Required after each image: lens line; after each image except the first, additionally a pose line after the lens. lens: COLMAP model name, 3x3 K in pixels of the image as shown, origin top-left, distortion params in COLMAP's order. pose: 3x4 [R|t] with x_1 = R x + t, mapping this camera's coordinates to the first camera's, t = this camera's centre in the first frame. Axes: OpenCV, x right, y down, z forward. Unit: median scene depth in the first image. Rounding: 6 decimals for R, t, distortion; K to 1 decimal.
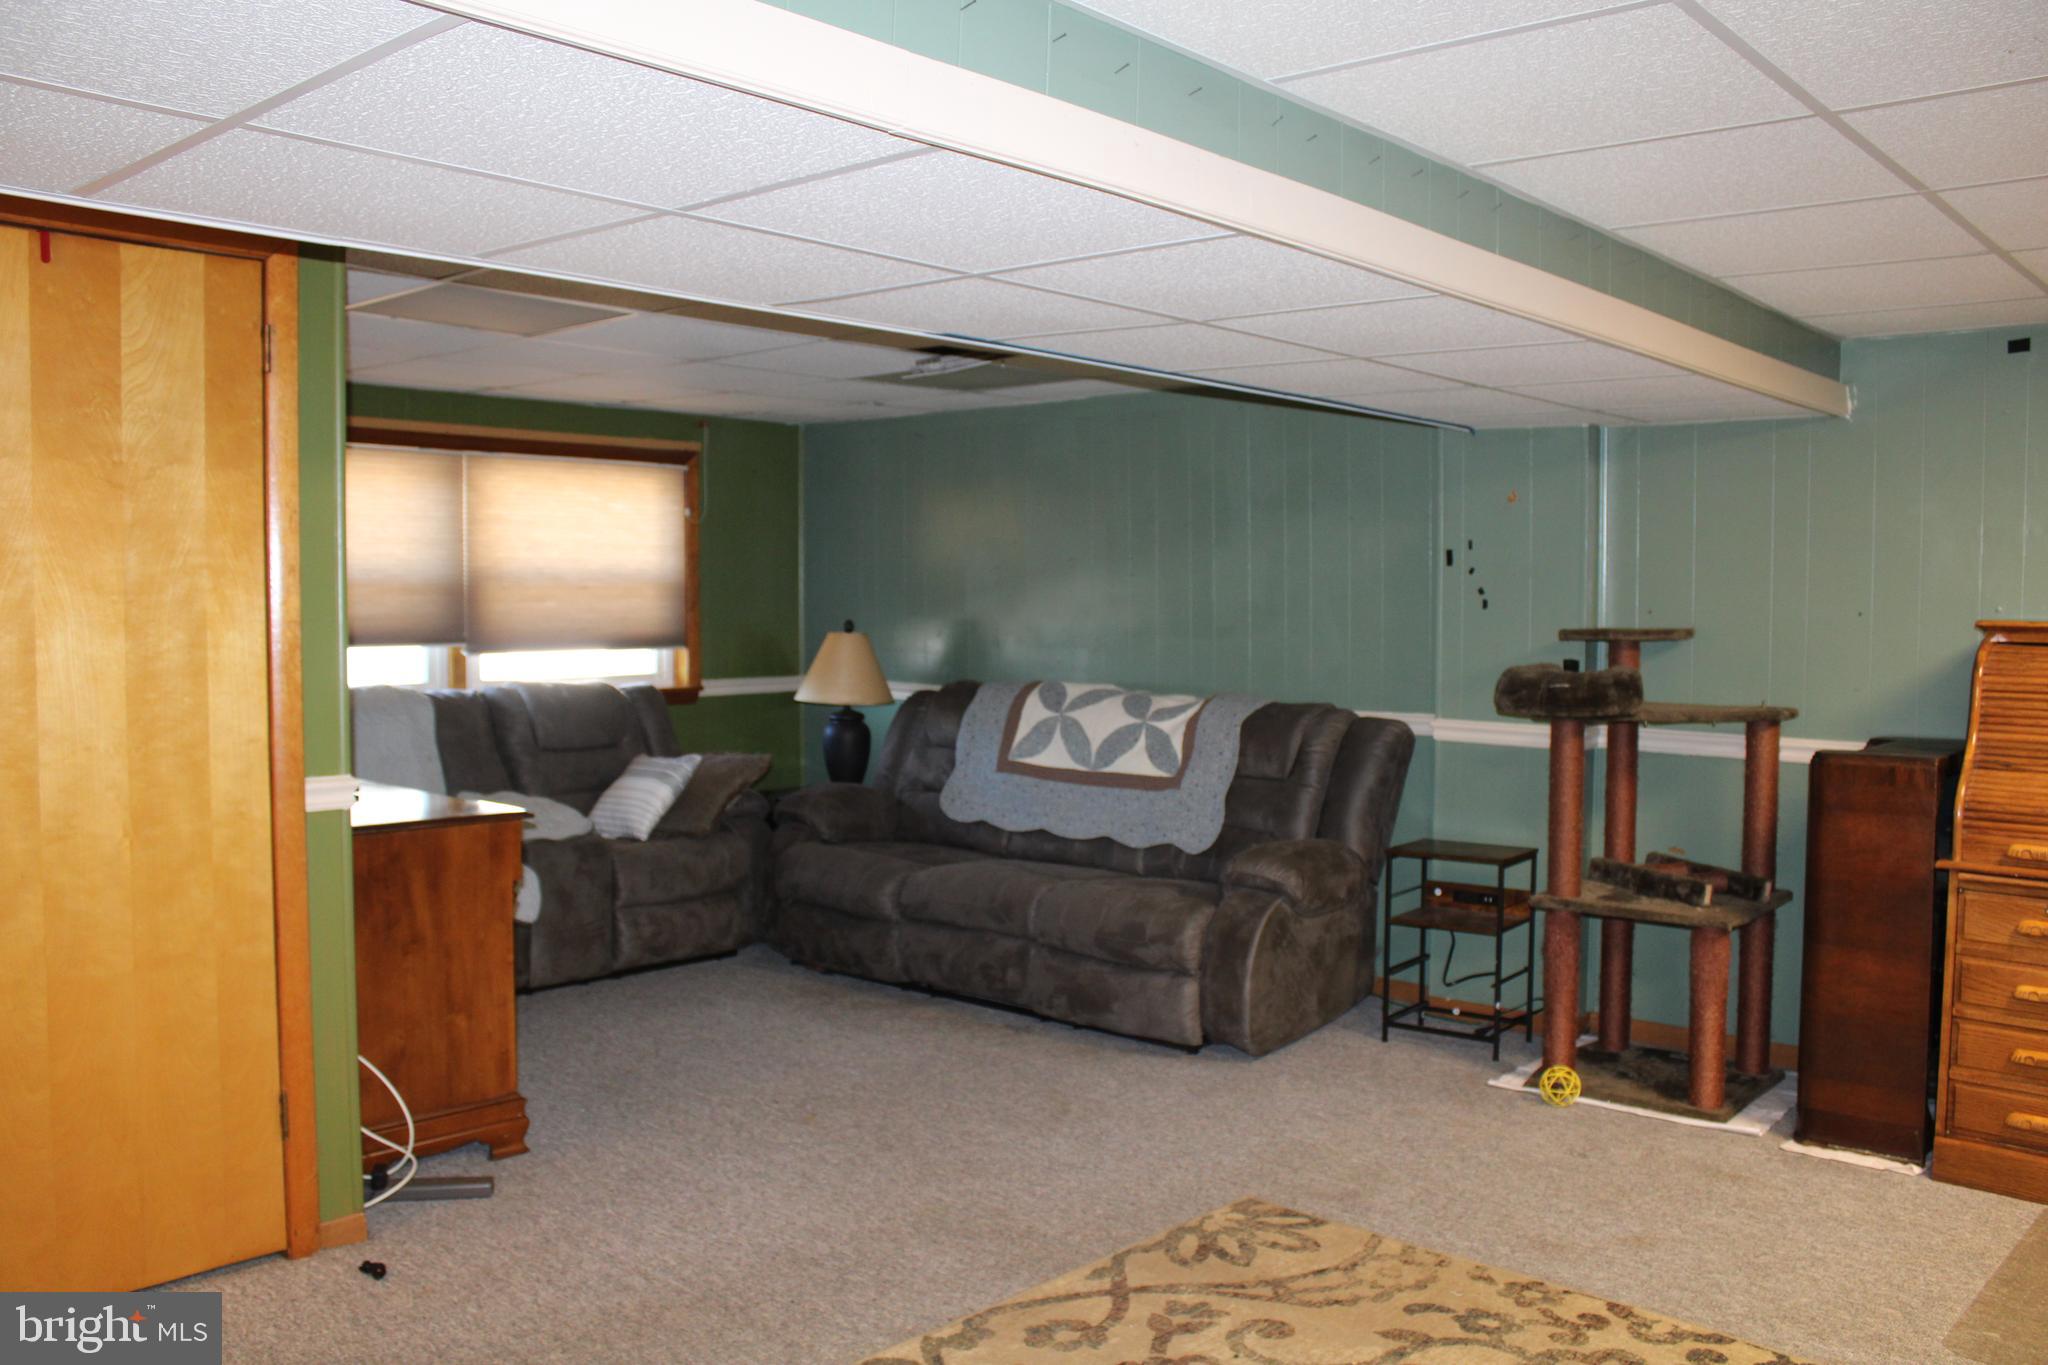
lens RADIAL K [[1704.8, 0, 1031.1], [0, 1704.8, 673.0], [0, 0, 1]] dist [-0.163259, 0.138958]
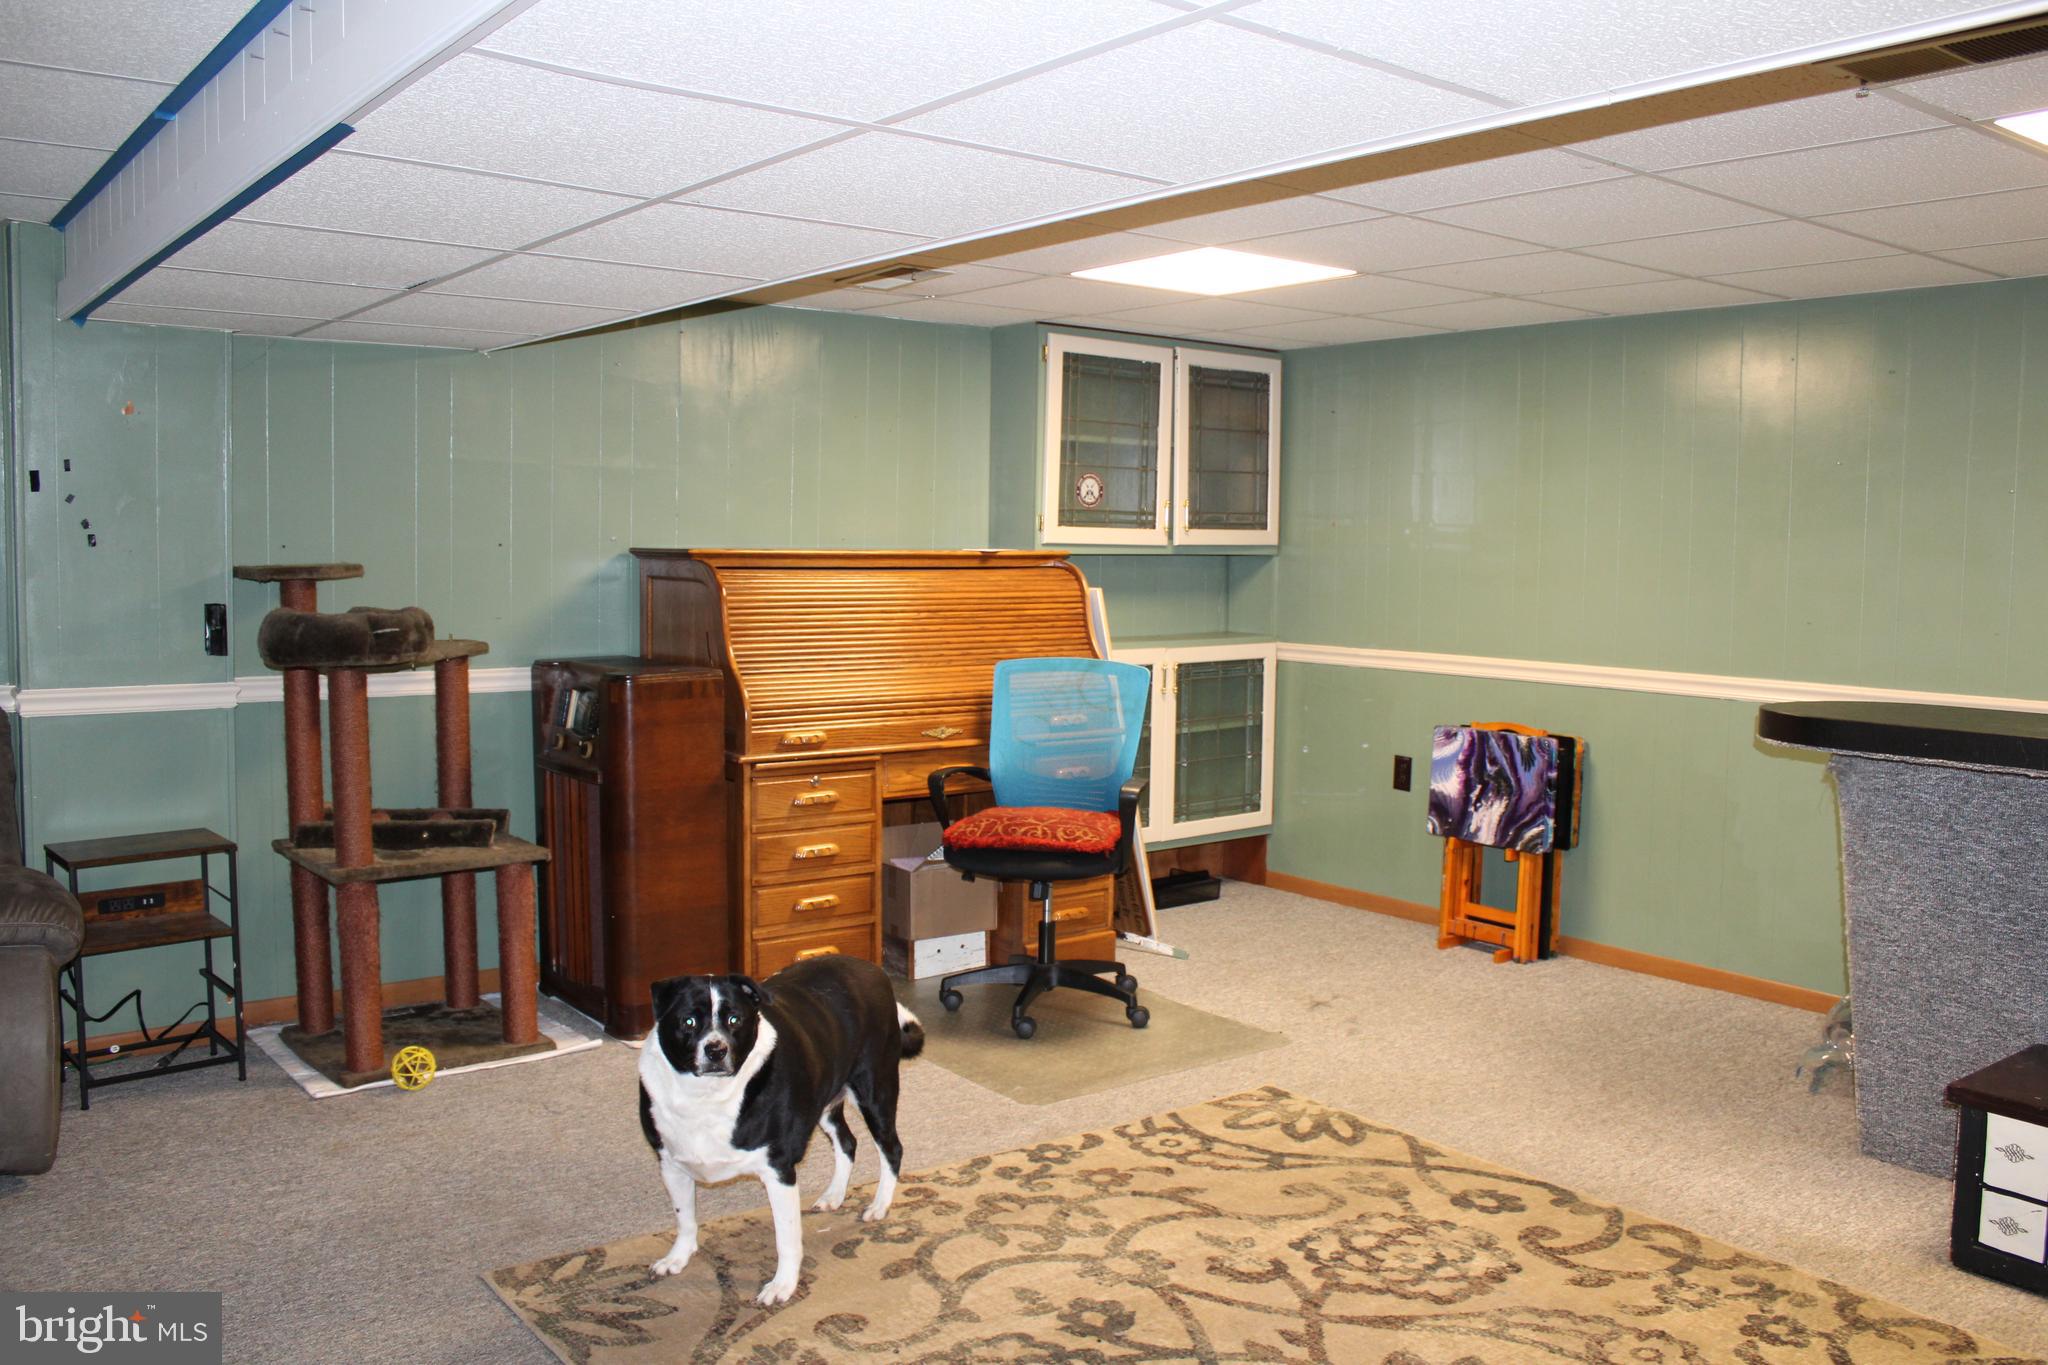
lens RADIAL K [[1704.8, 0, 1031.1], [0, 1704.8, 673.0], [0, 0, 1]] dist [-0.163259, 0.138958]
pose [[0.172655, -0.081858, 0.981575, -0.566624], [0.038285, 0.996345, 0.076356, -0.027401], [-0.984238, 0.024396, 0.175158, 0.571275]]
